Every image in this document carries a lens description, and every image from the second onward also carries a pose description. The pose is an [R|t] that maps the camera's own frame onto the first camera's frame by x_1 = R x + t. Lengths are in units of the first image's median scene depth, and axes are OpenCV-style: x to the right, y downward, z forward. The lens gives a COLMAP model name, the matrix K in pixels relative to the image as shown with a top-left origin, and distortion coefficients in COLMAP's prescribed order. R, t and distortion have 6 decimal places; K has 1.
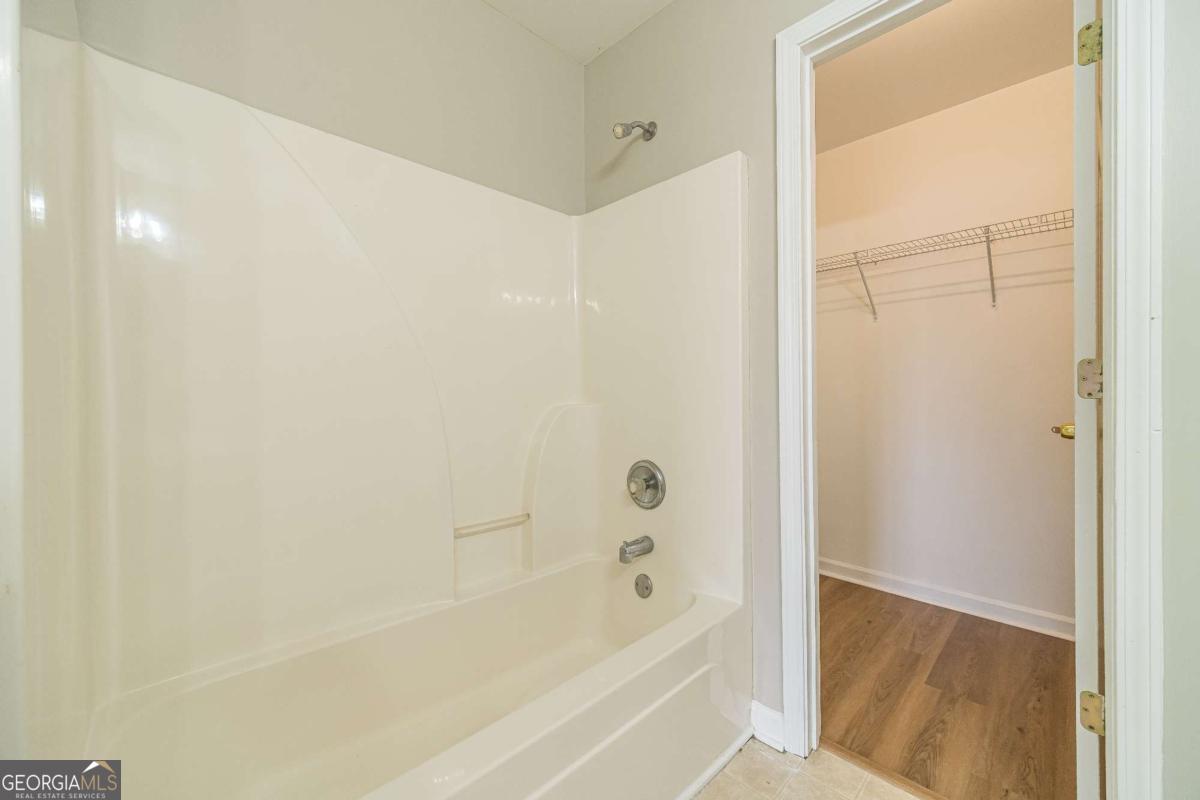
lens RADIAL K [[469.8, 0, 605.8], [0, 469.8, 395.6], [0, 0, 1]] dist [0.005200, 0.000021]
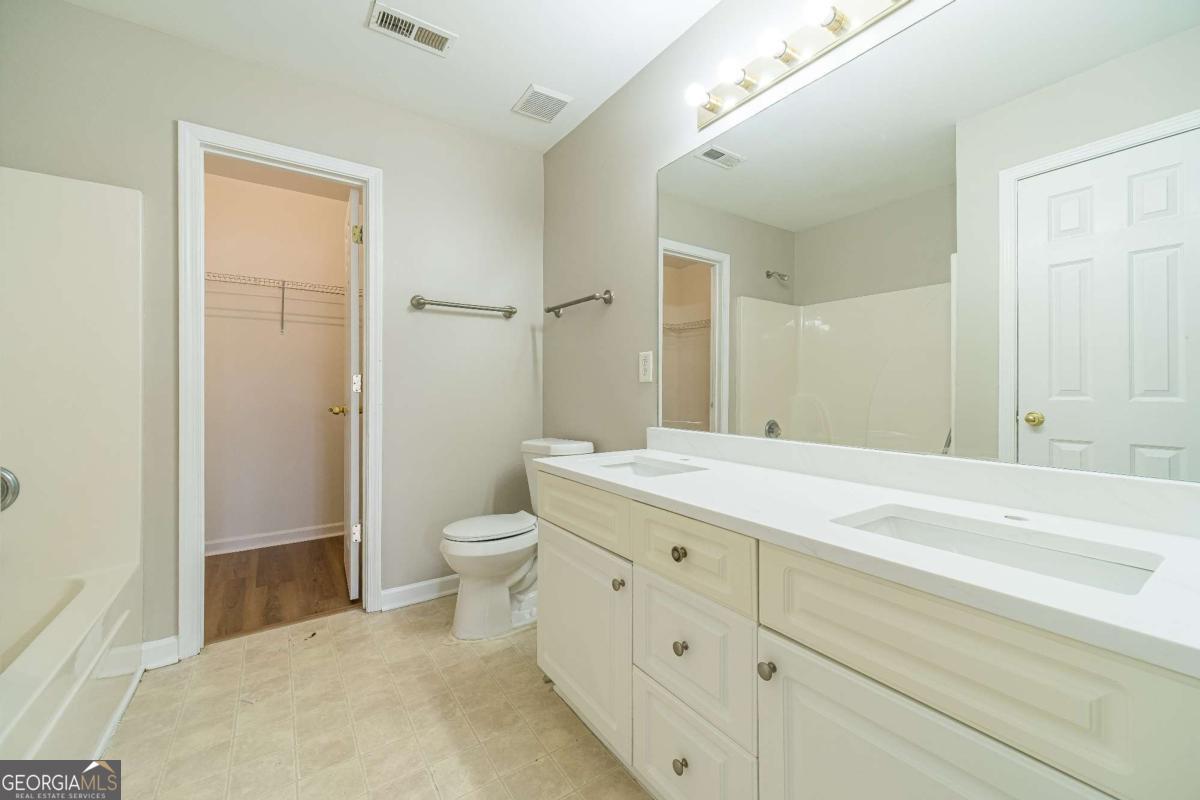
lens RADIAL K [[476.6, 0, 600.5], [0, 476.6, 384.4], [0, 0, 1]] dist [0.001209, 0.000011]
pose [[0.186103, 0.013787, 0.982434, -0.615757], [0.002334, 0.999893, -0.014474, 0.000019], [-0.982527, 0.004986, 0.186051, -0.348311]]
